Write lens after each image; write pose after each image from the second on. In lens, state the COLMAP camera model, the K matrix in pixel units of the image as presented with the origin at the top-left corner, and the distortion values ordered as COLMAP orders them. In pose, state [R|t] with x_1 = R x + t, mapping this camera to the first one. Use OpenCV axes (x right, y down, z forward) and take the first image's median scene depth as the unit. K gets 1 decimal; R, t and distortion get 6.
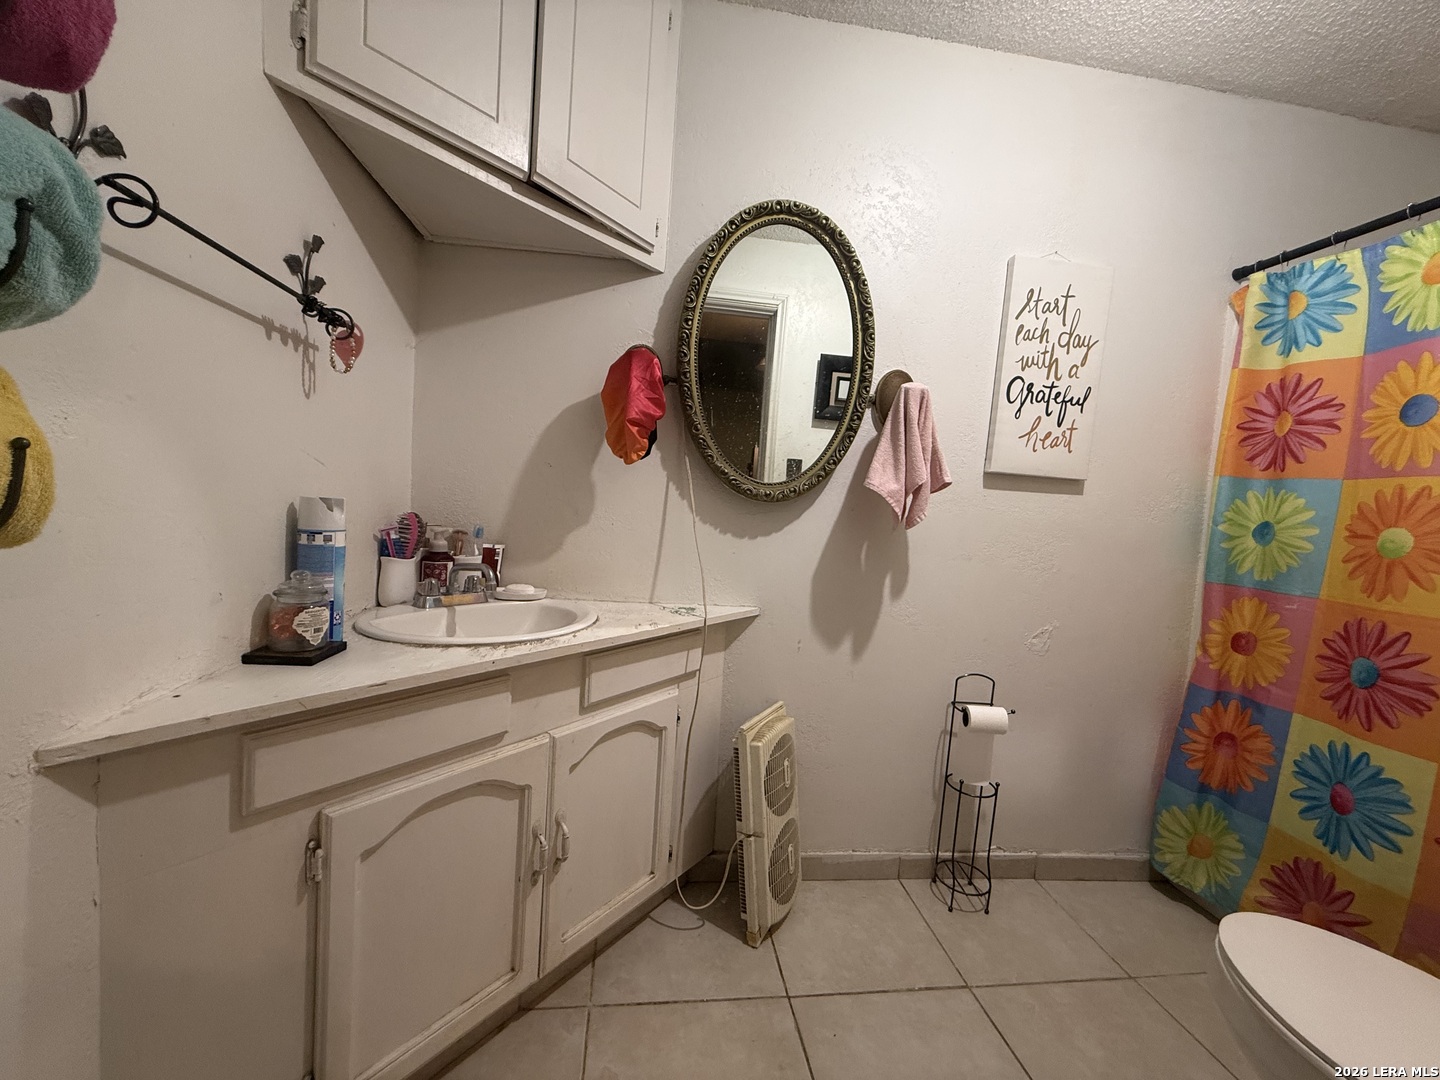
lens RADIAL K [[572.7, 0, 717.5], [0, 572.7, 539.2], [0, 0, 1]] dist [0.000009, -0.000063]
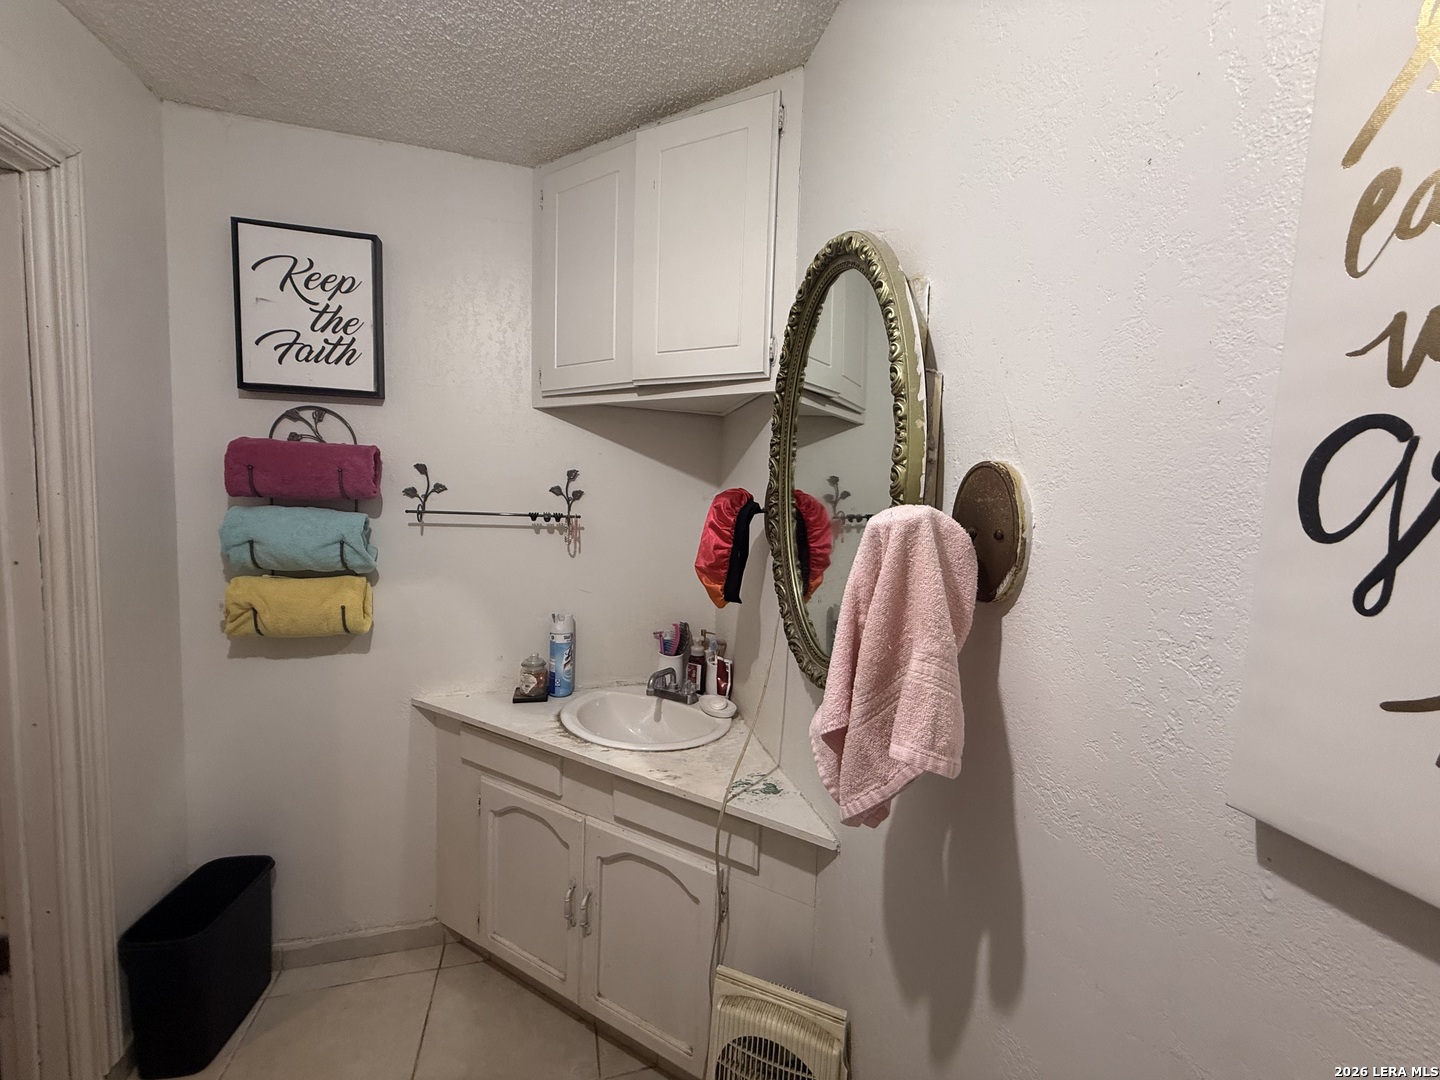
lens RADIAL K [[572.7, 0, 717.5], [0, 572.7, 539.2], [0, 0, 1]] dist [0.000009, -0.000063]
pose [[0.138617, 0.016343, -0.990211, 0.729593], [-0.093096, 0.995651, 0.003401, -0.226229], [0.985961, 0.091714, 0.139536, 0.765458]]
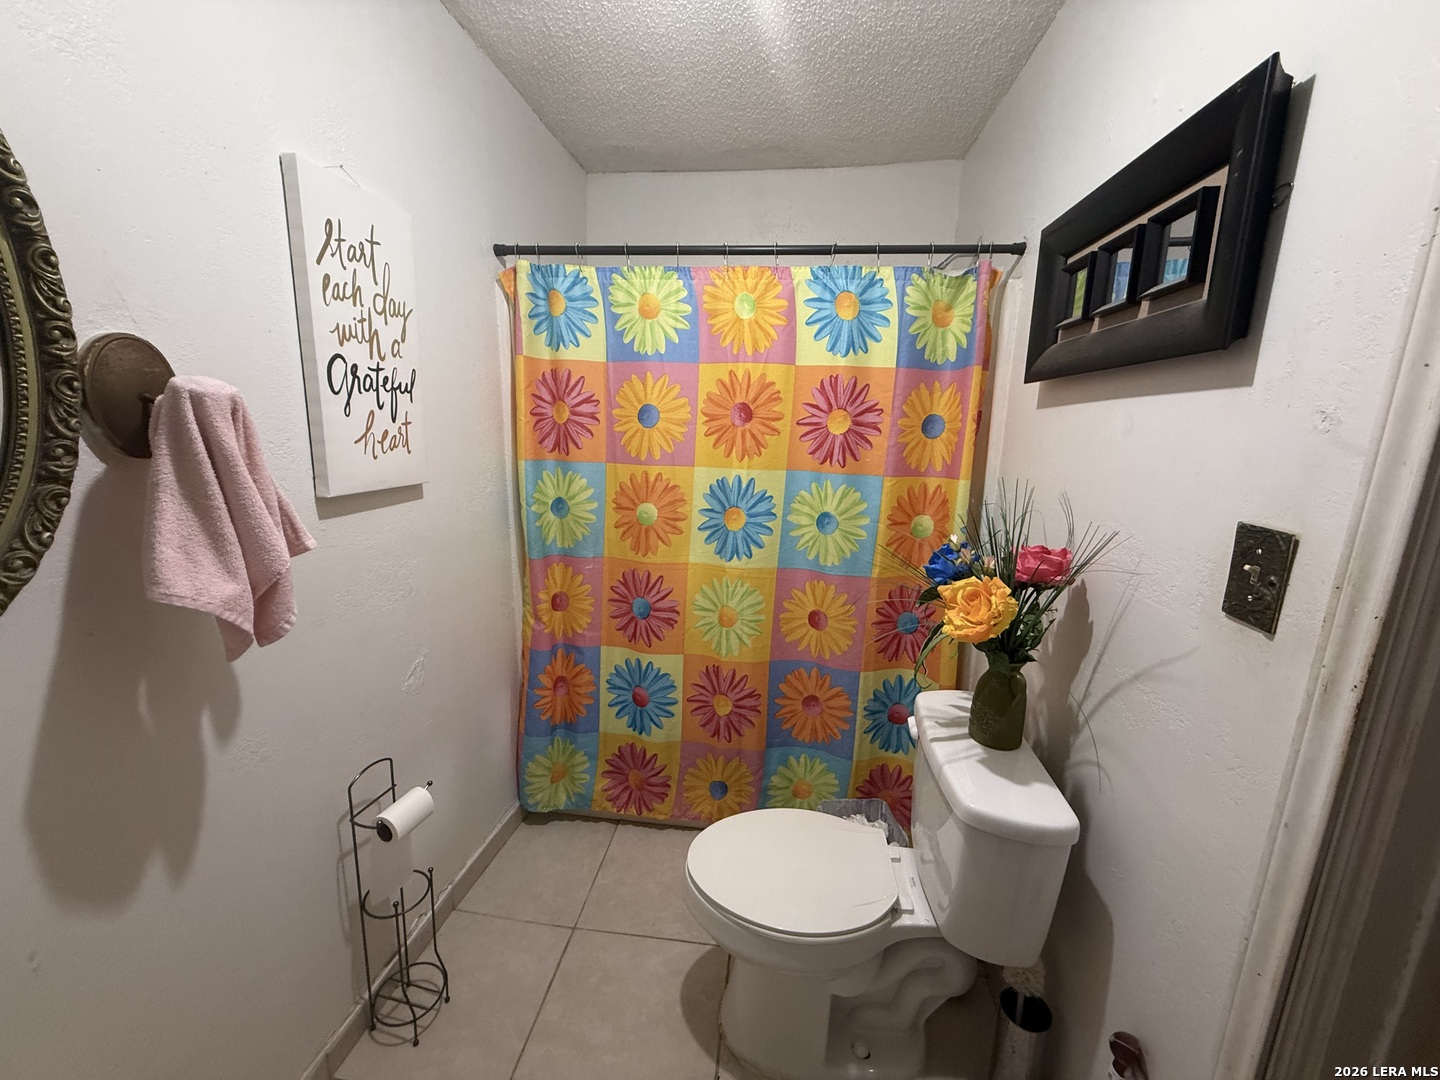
lens RADIAL K [[572.7, 0, 717.5], [0, 572.7, 539.2], [0, 0, 1]] dist [0.000009, -0.000063]
pose [[0.259480, -0.260007, 0.930090, -0.051644], [0.059022, 0.965545, 0.253453, -0.225959], [-0.963943, -0.010870, 0.265885, 0.393770]]
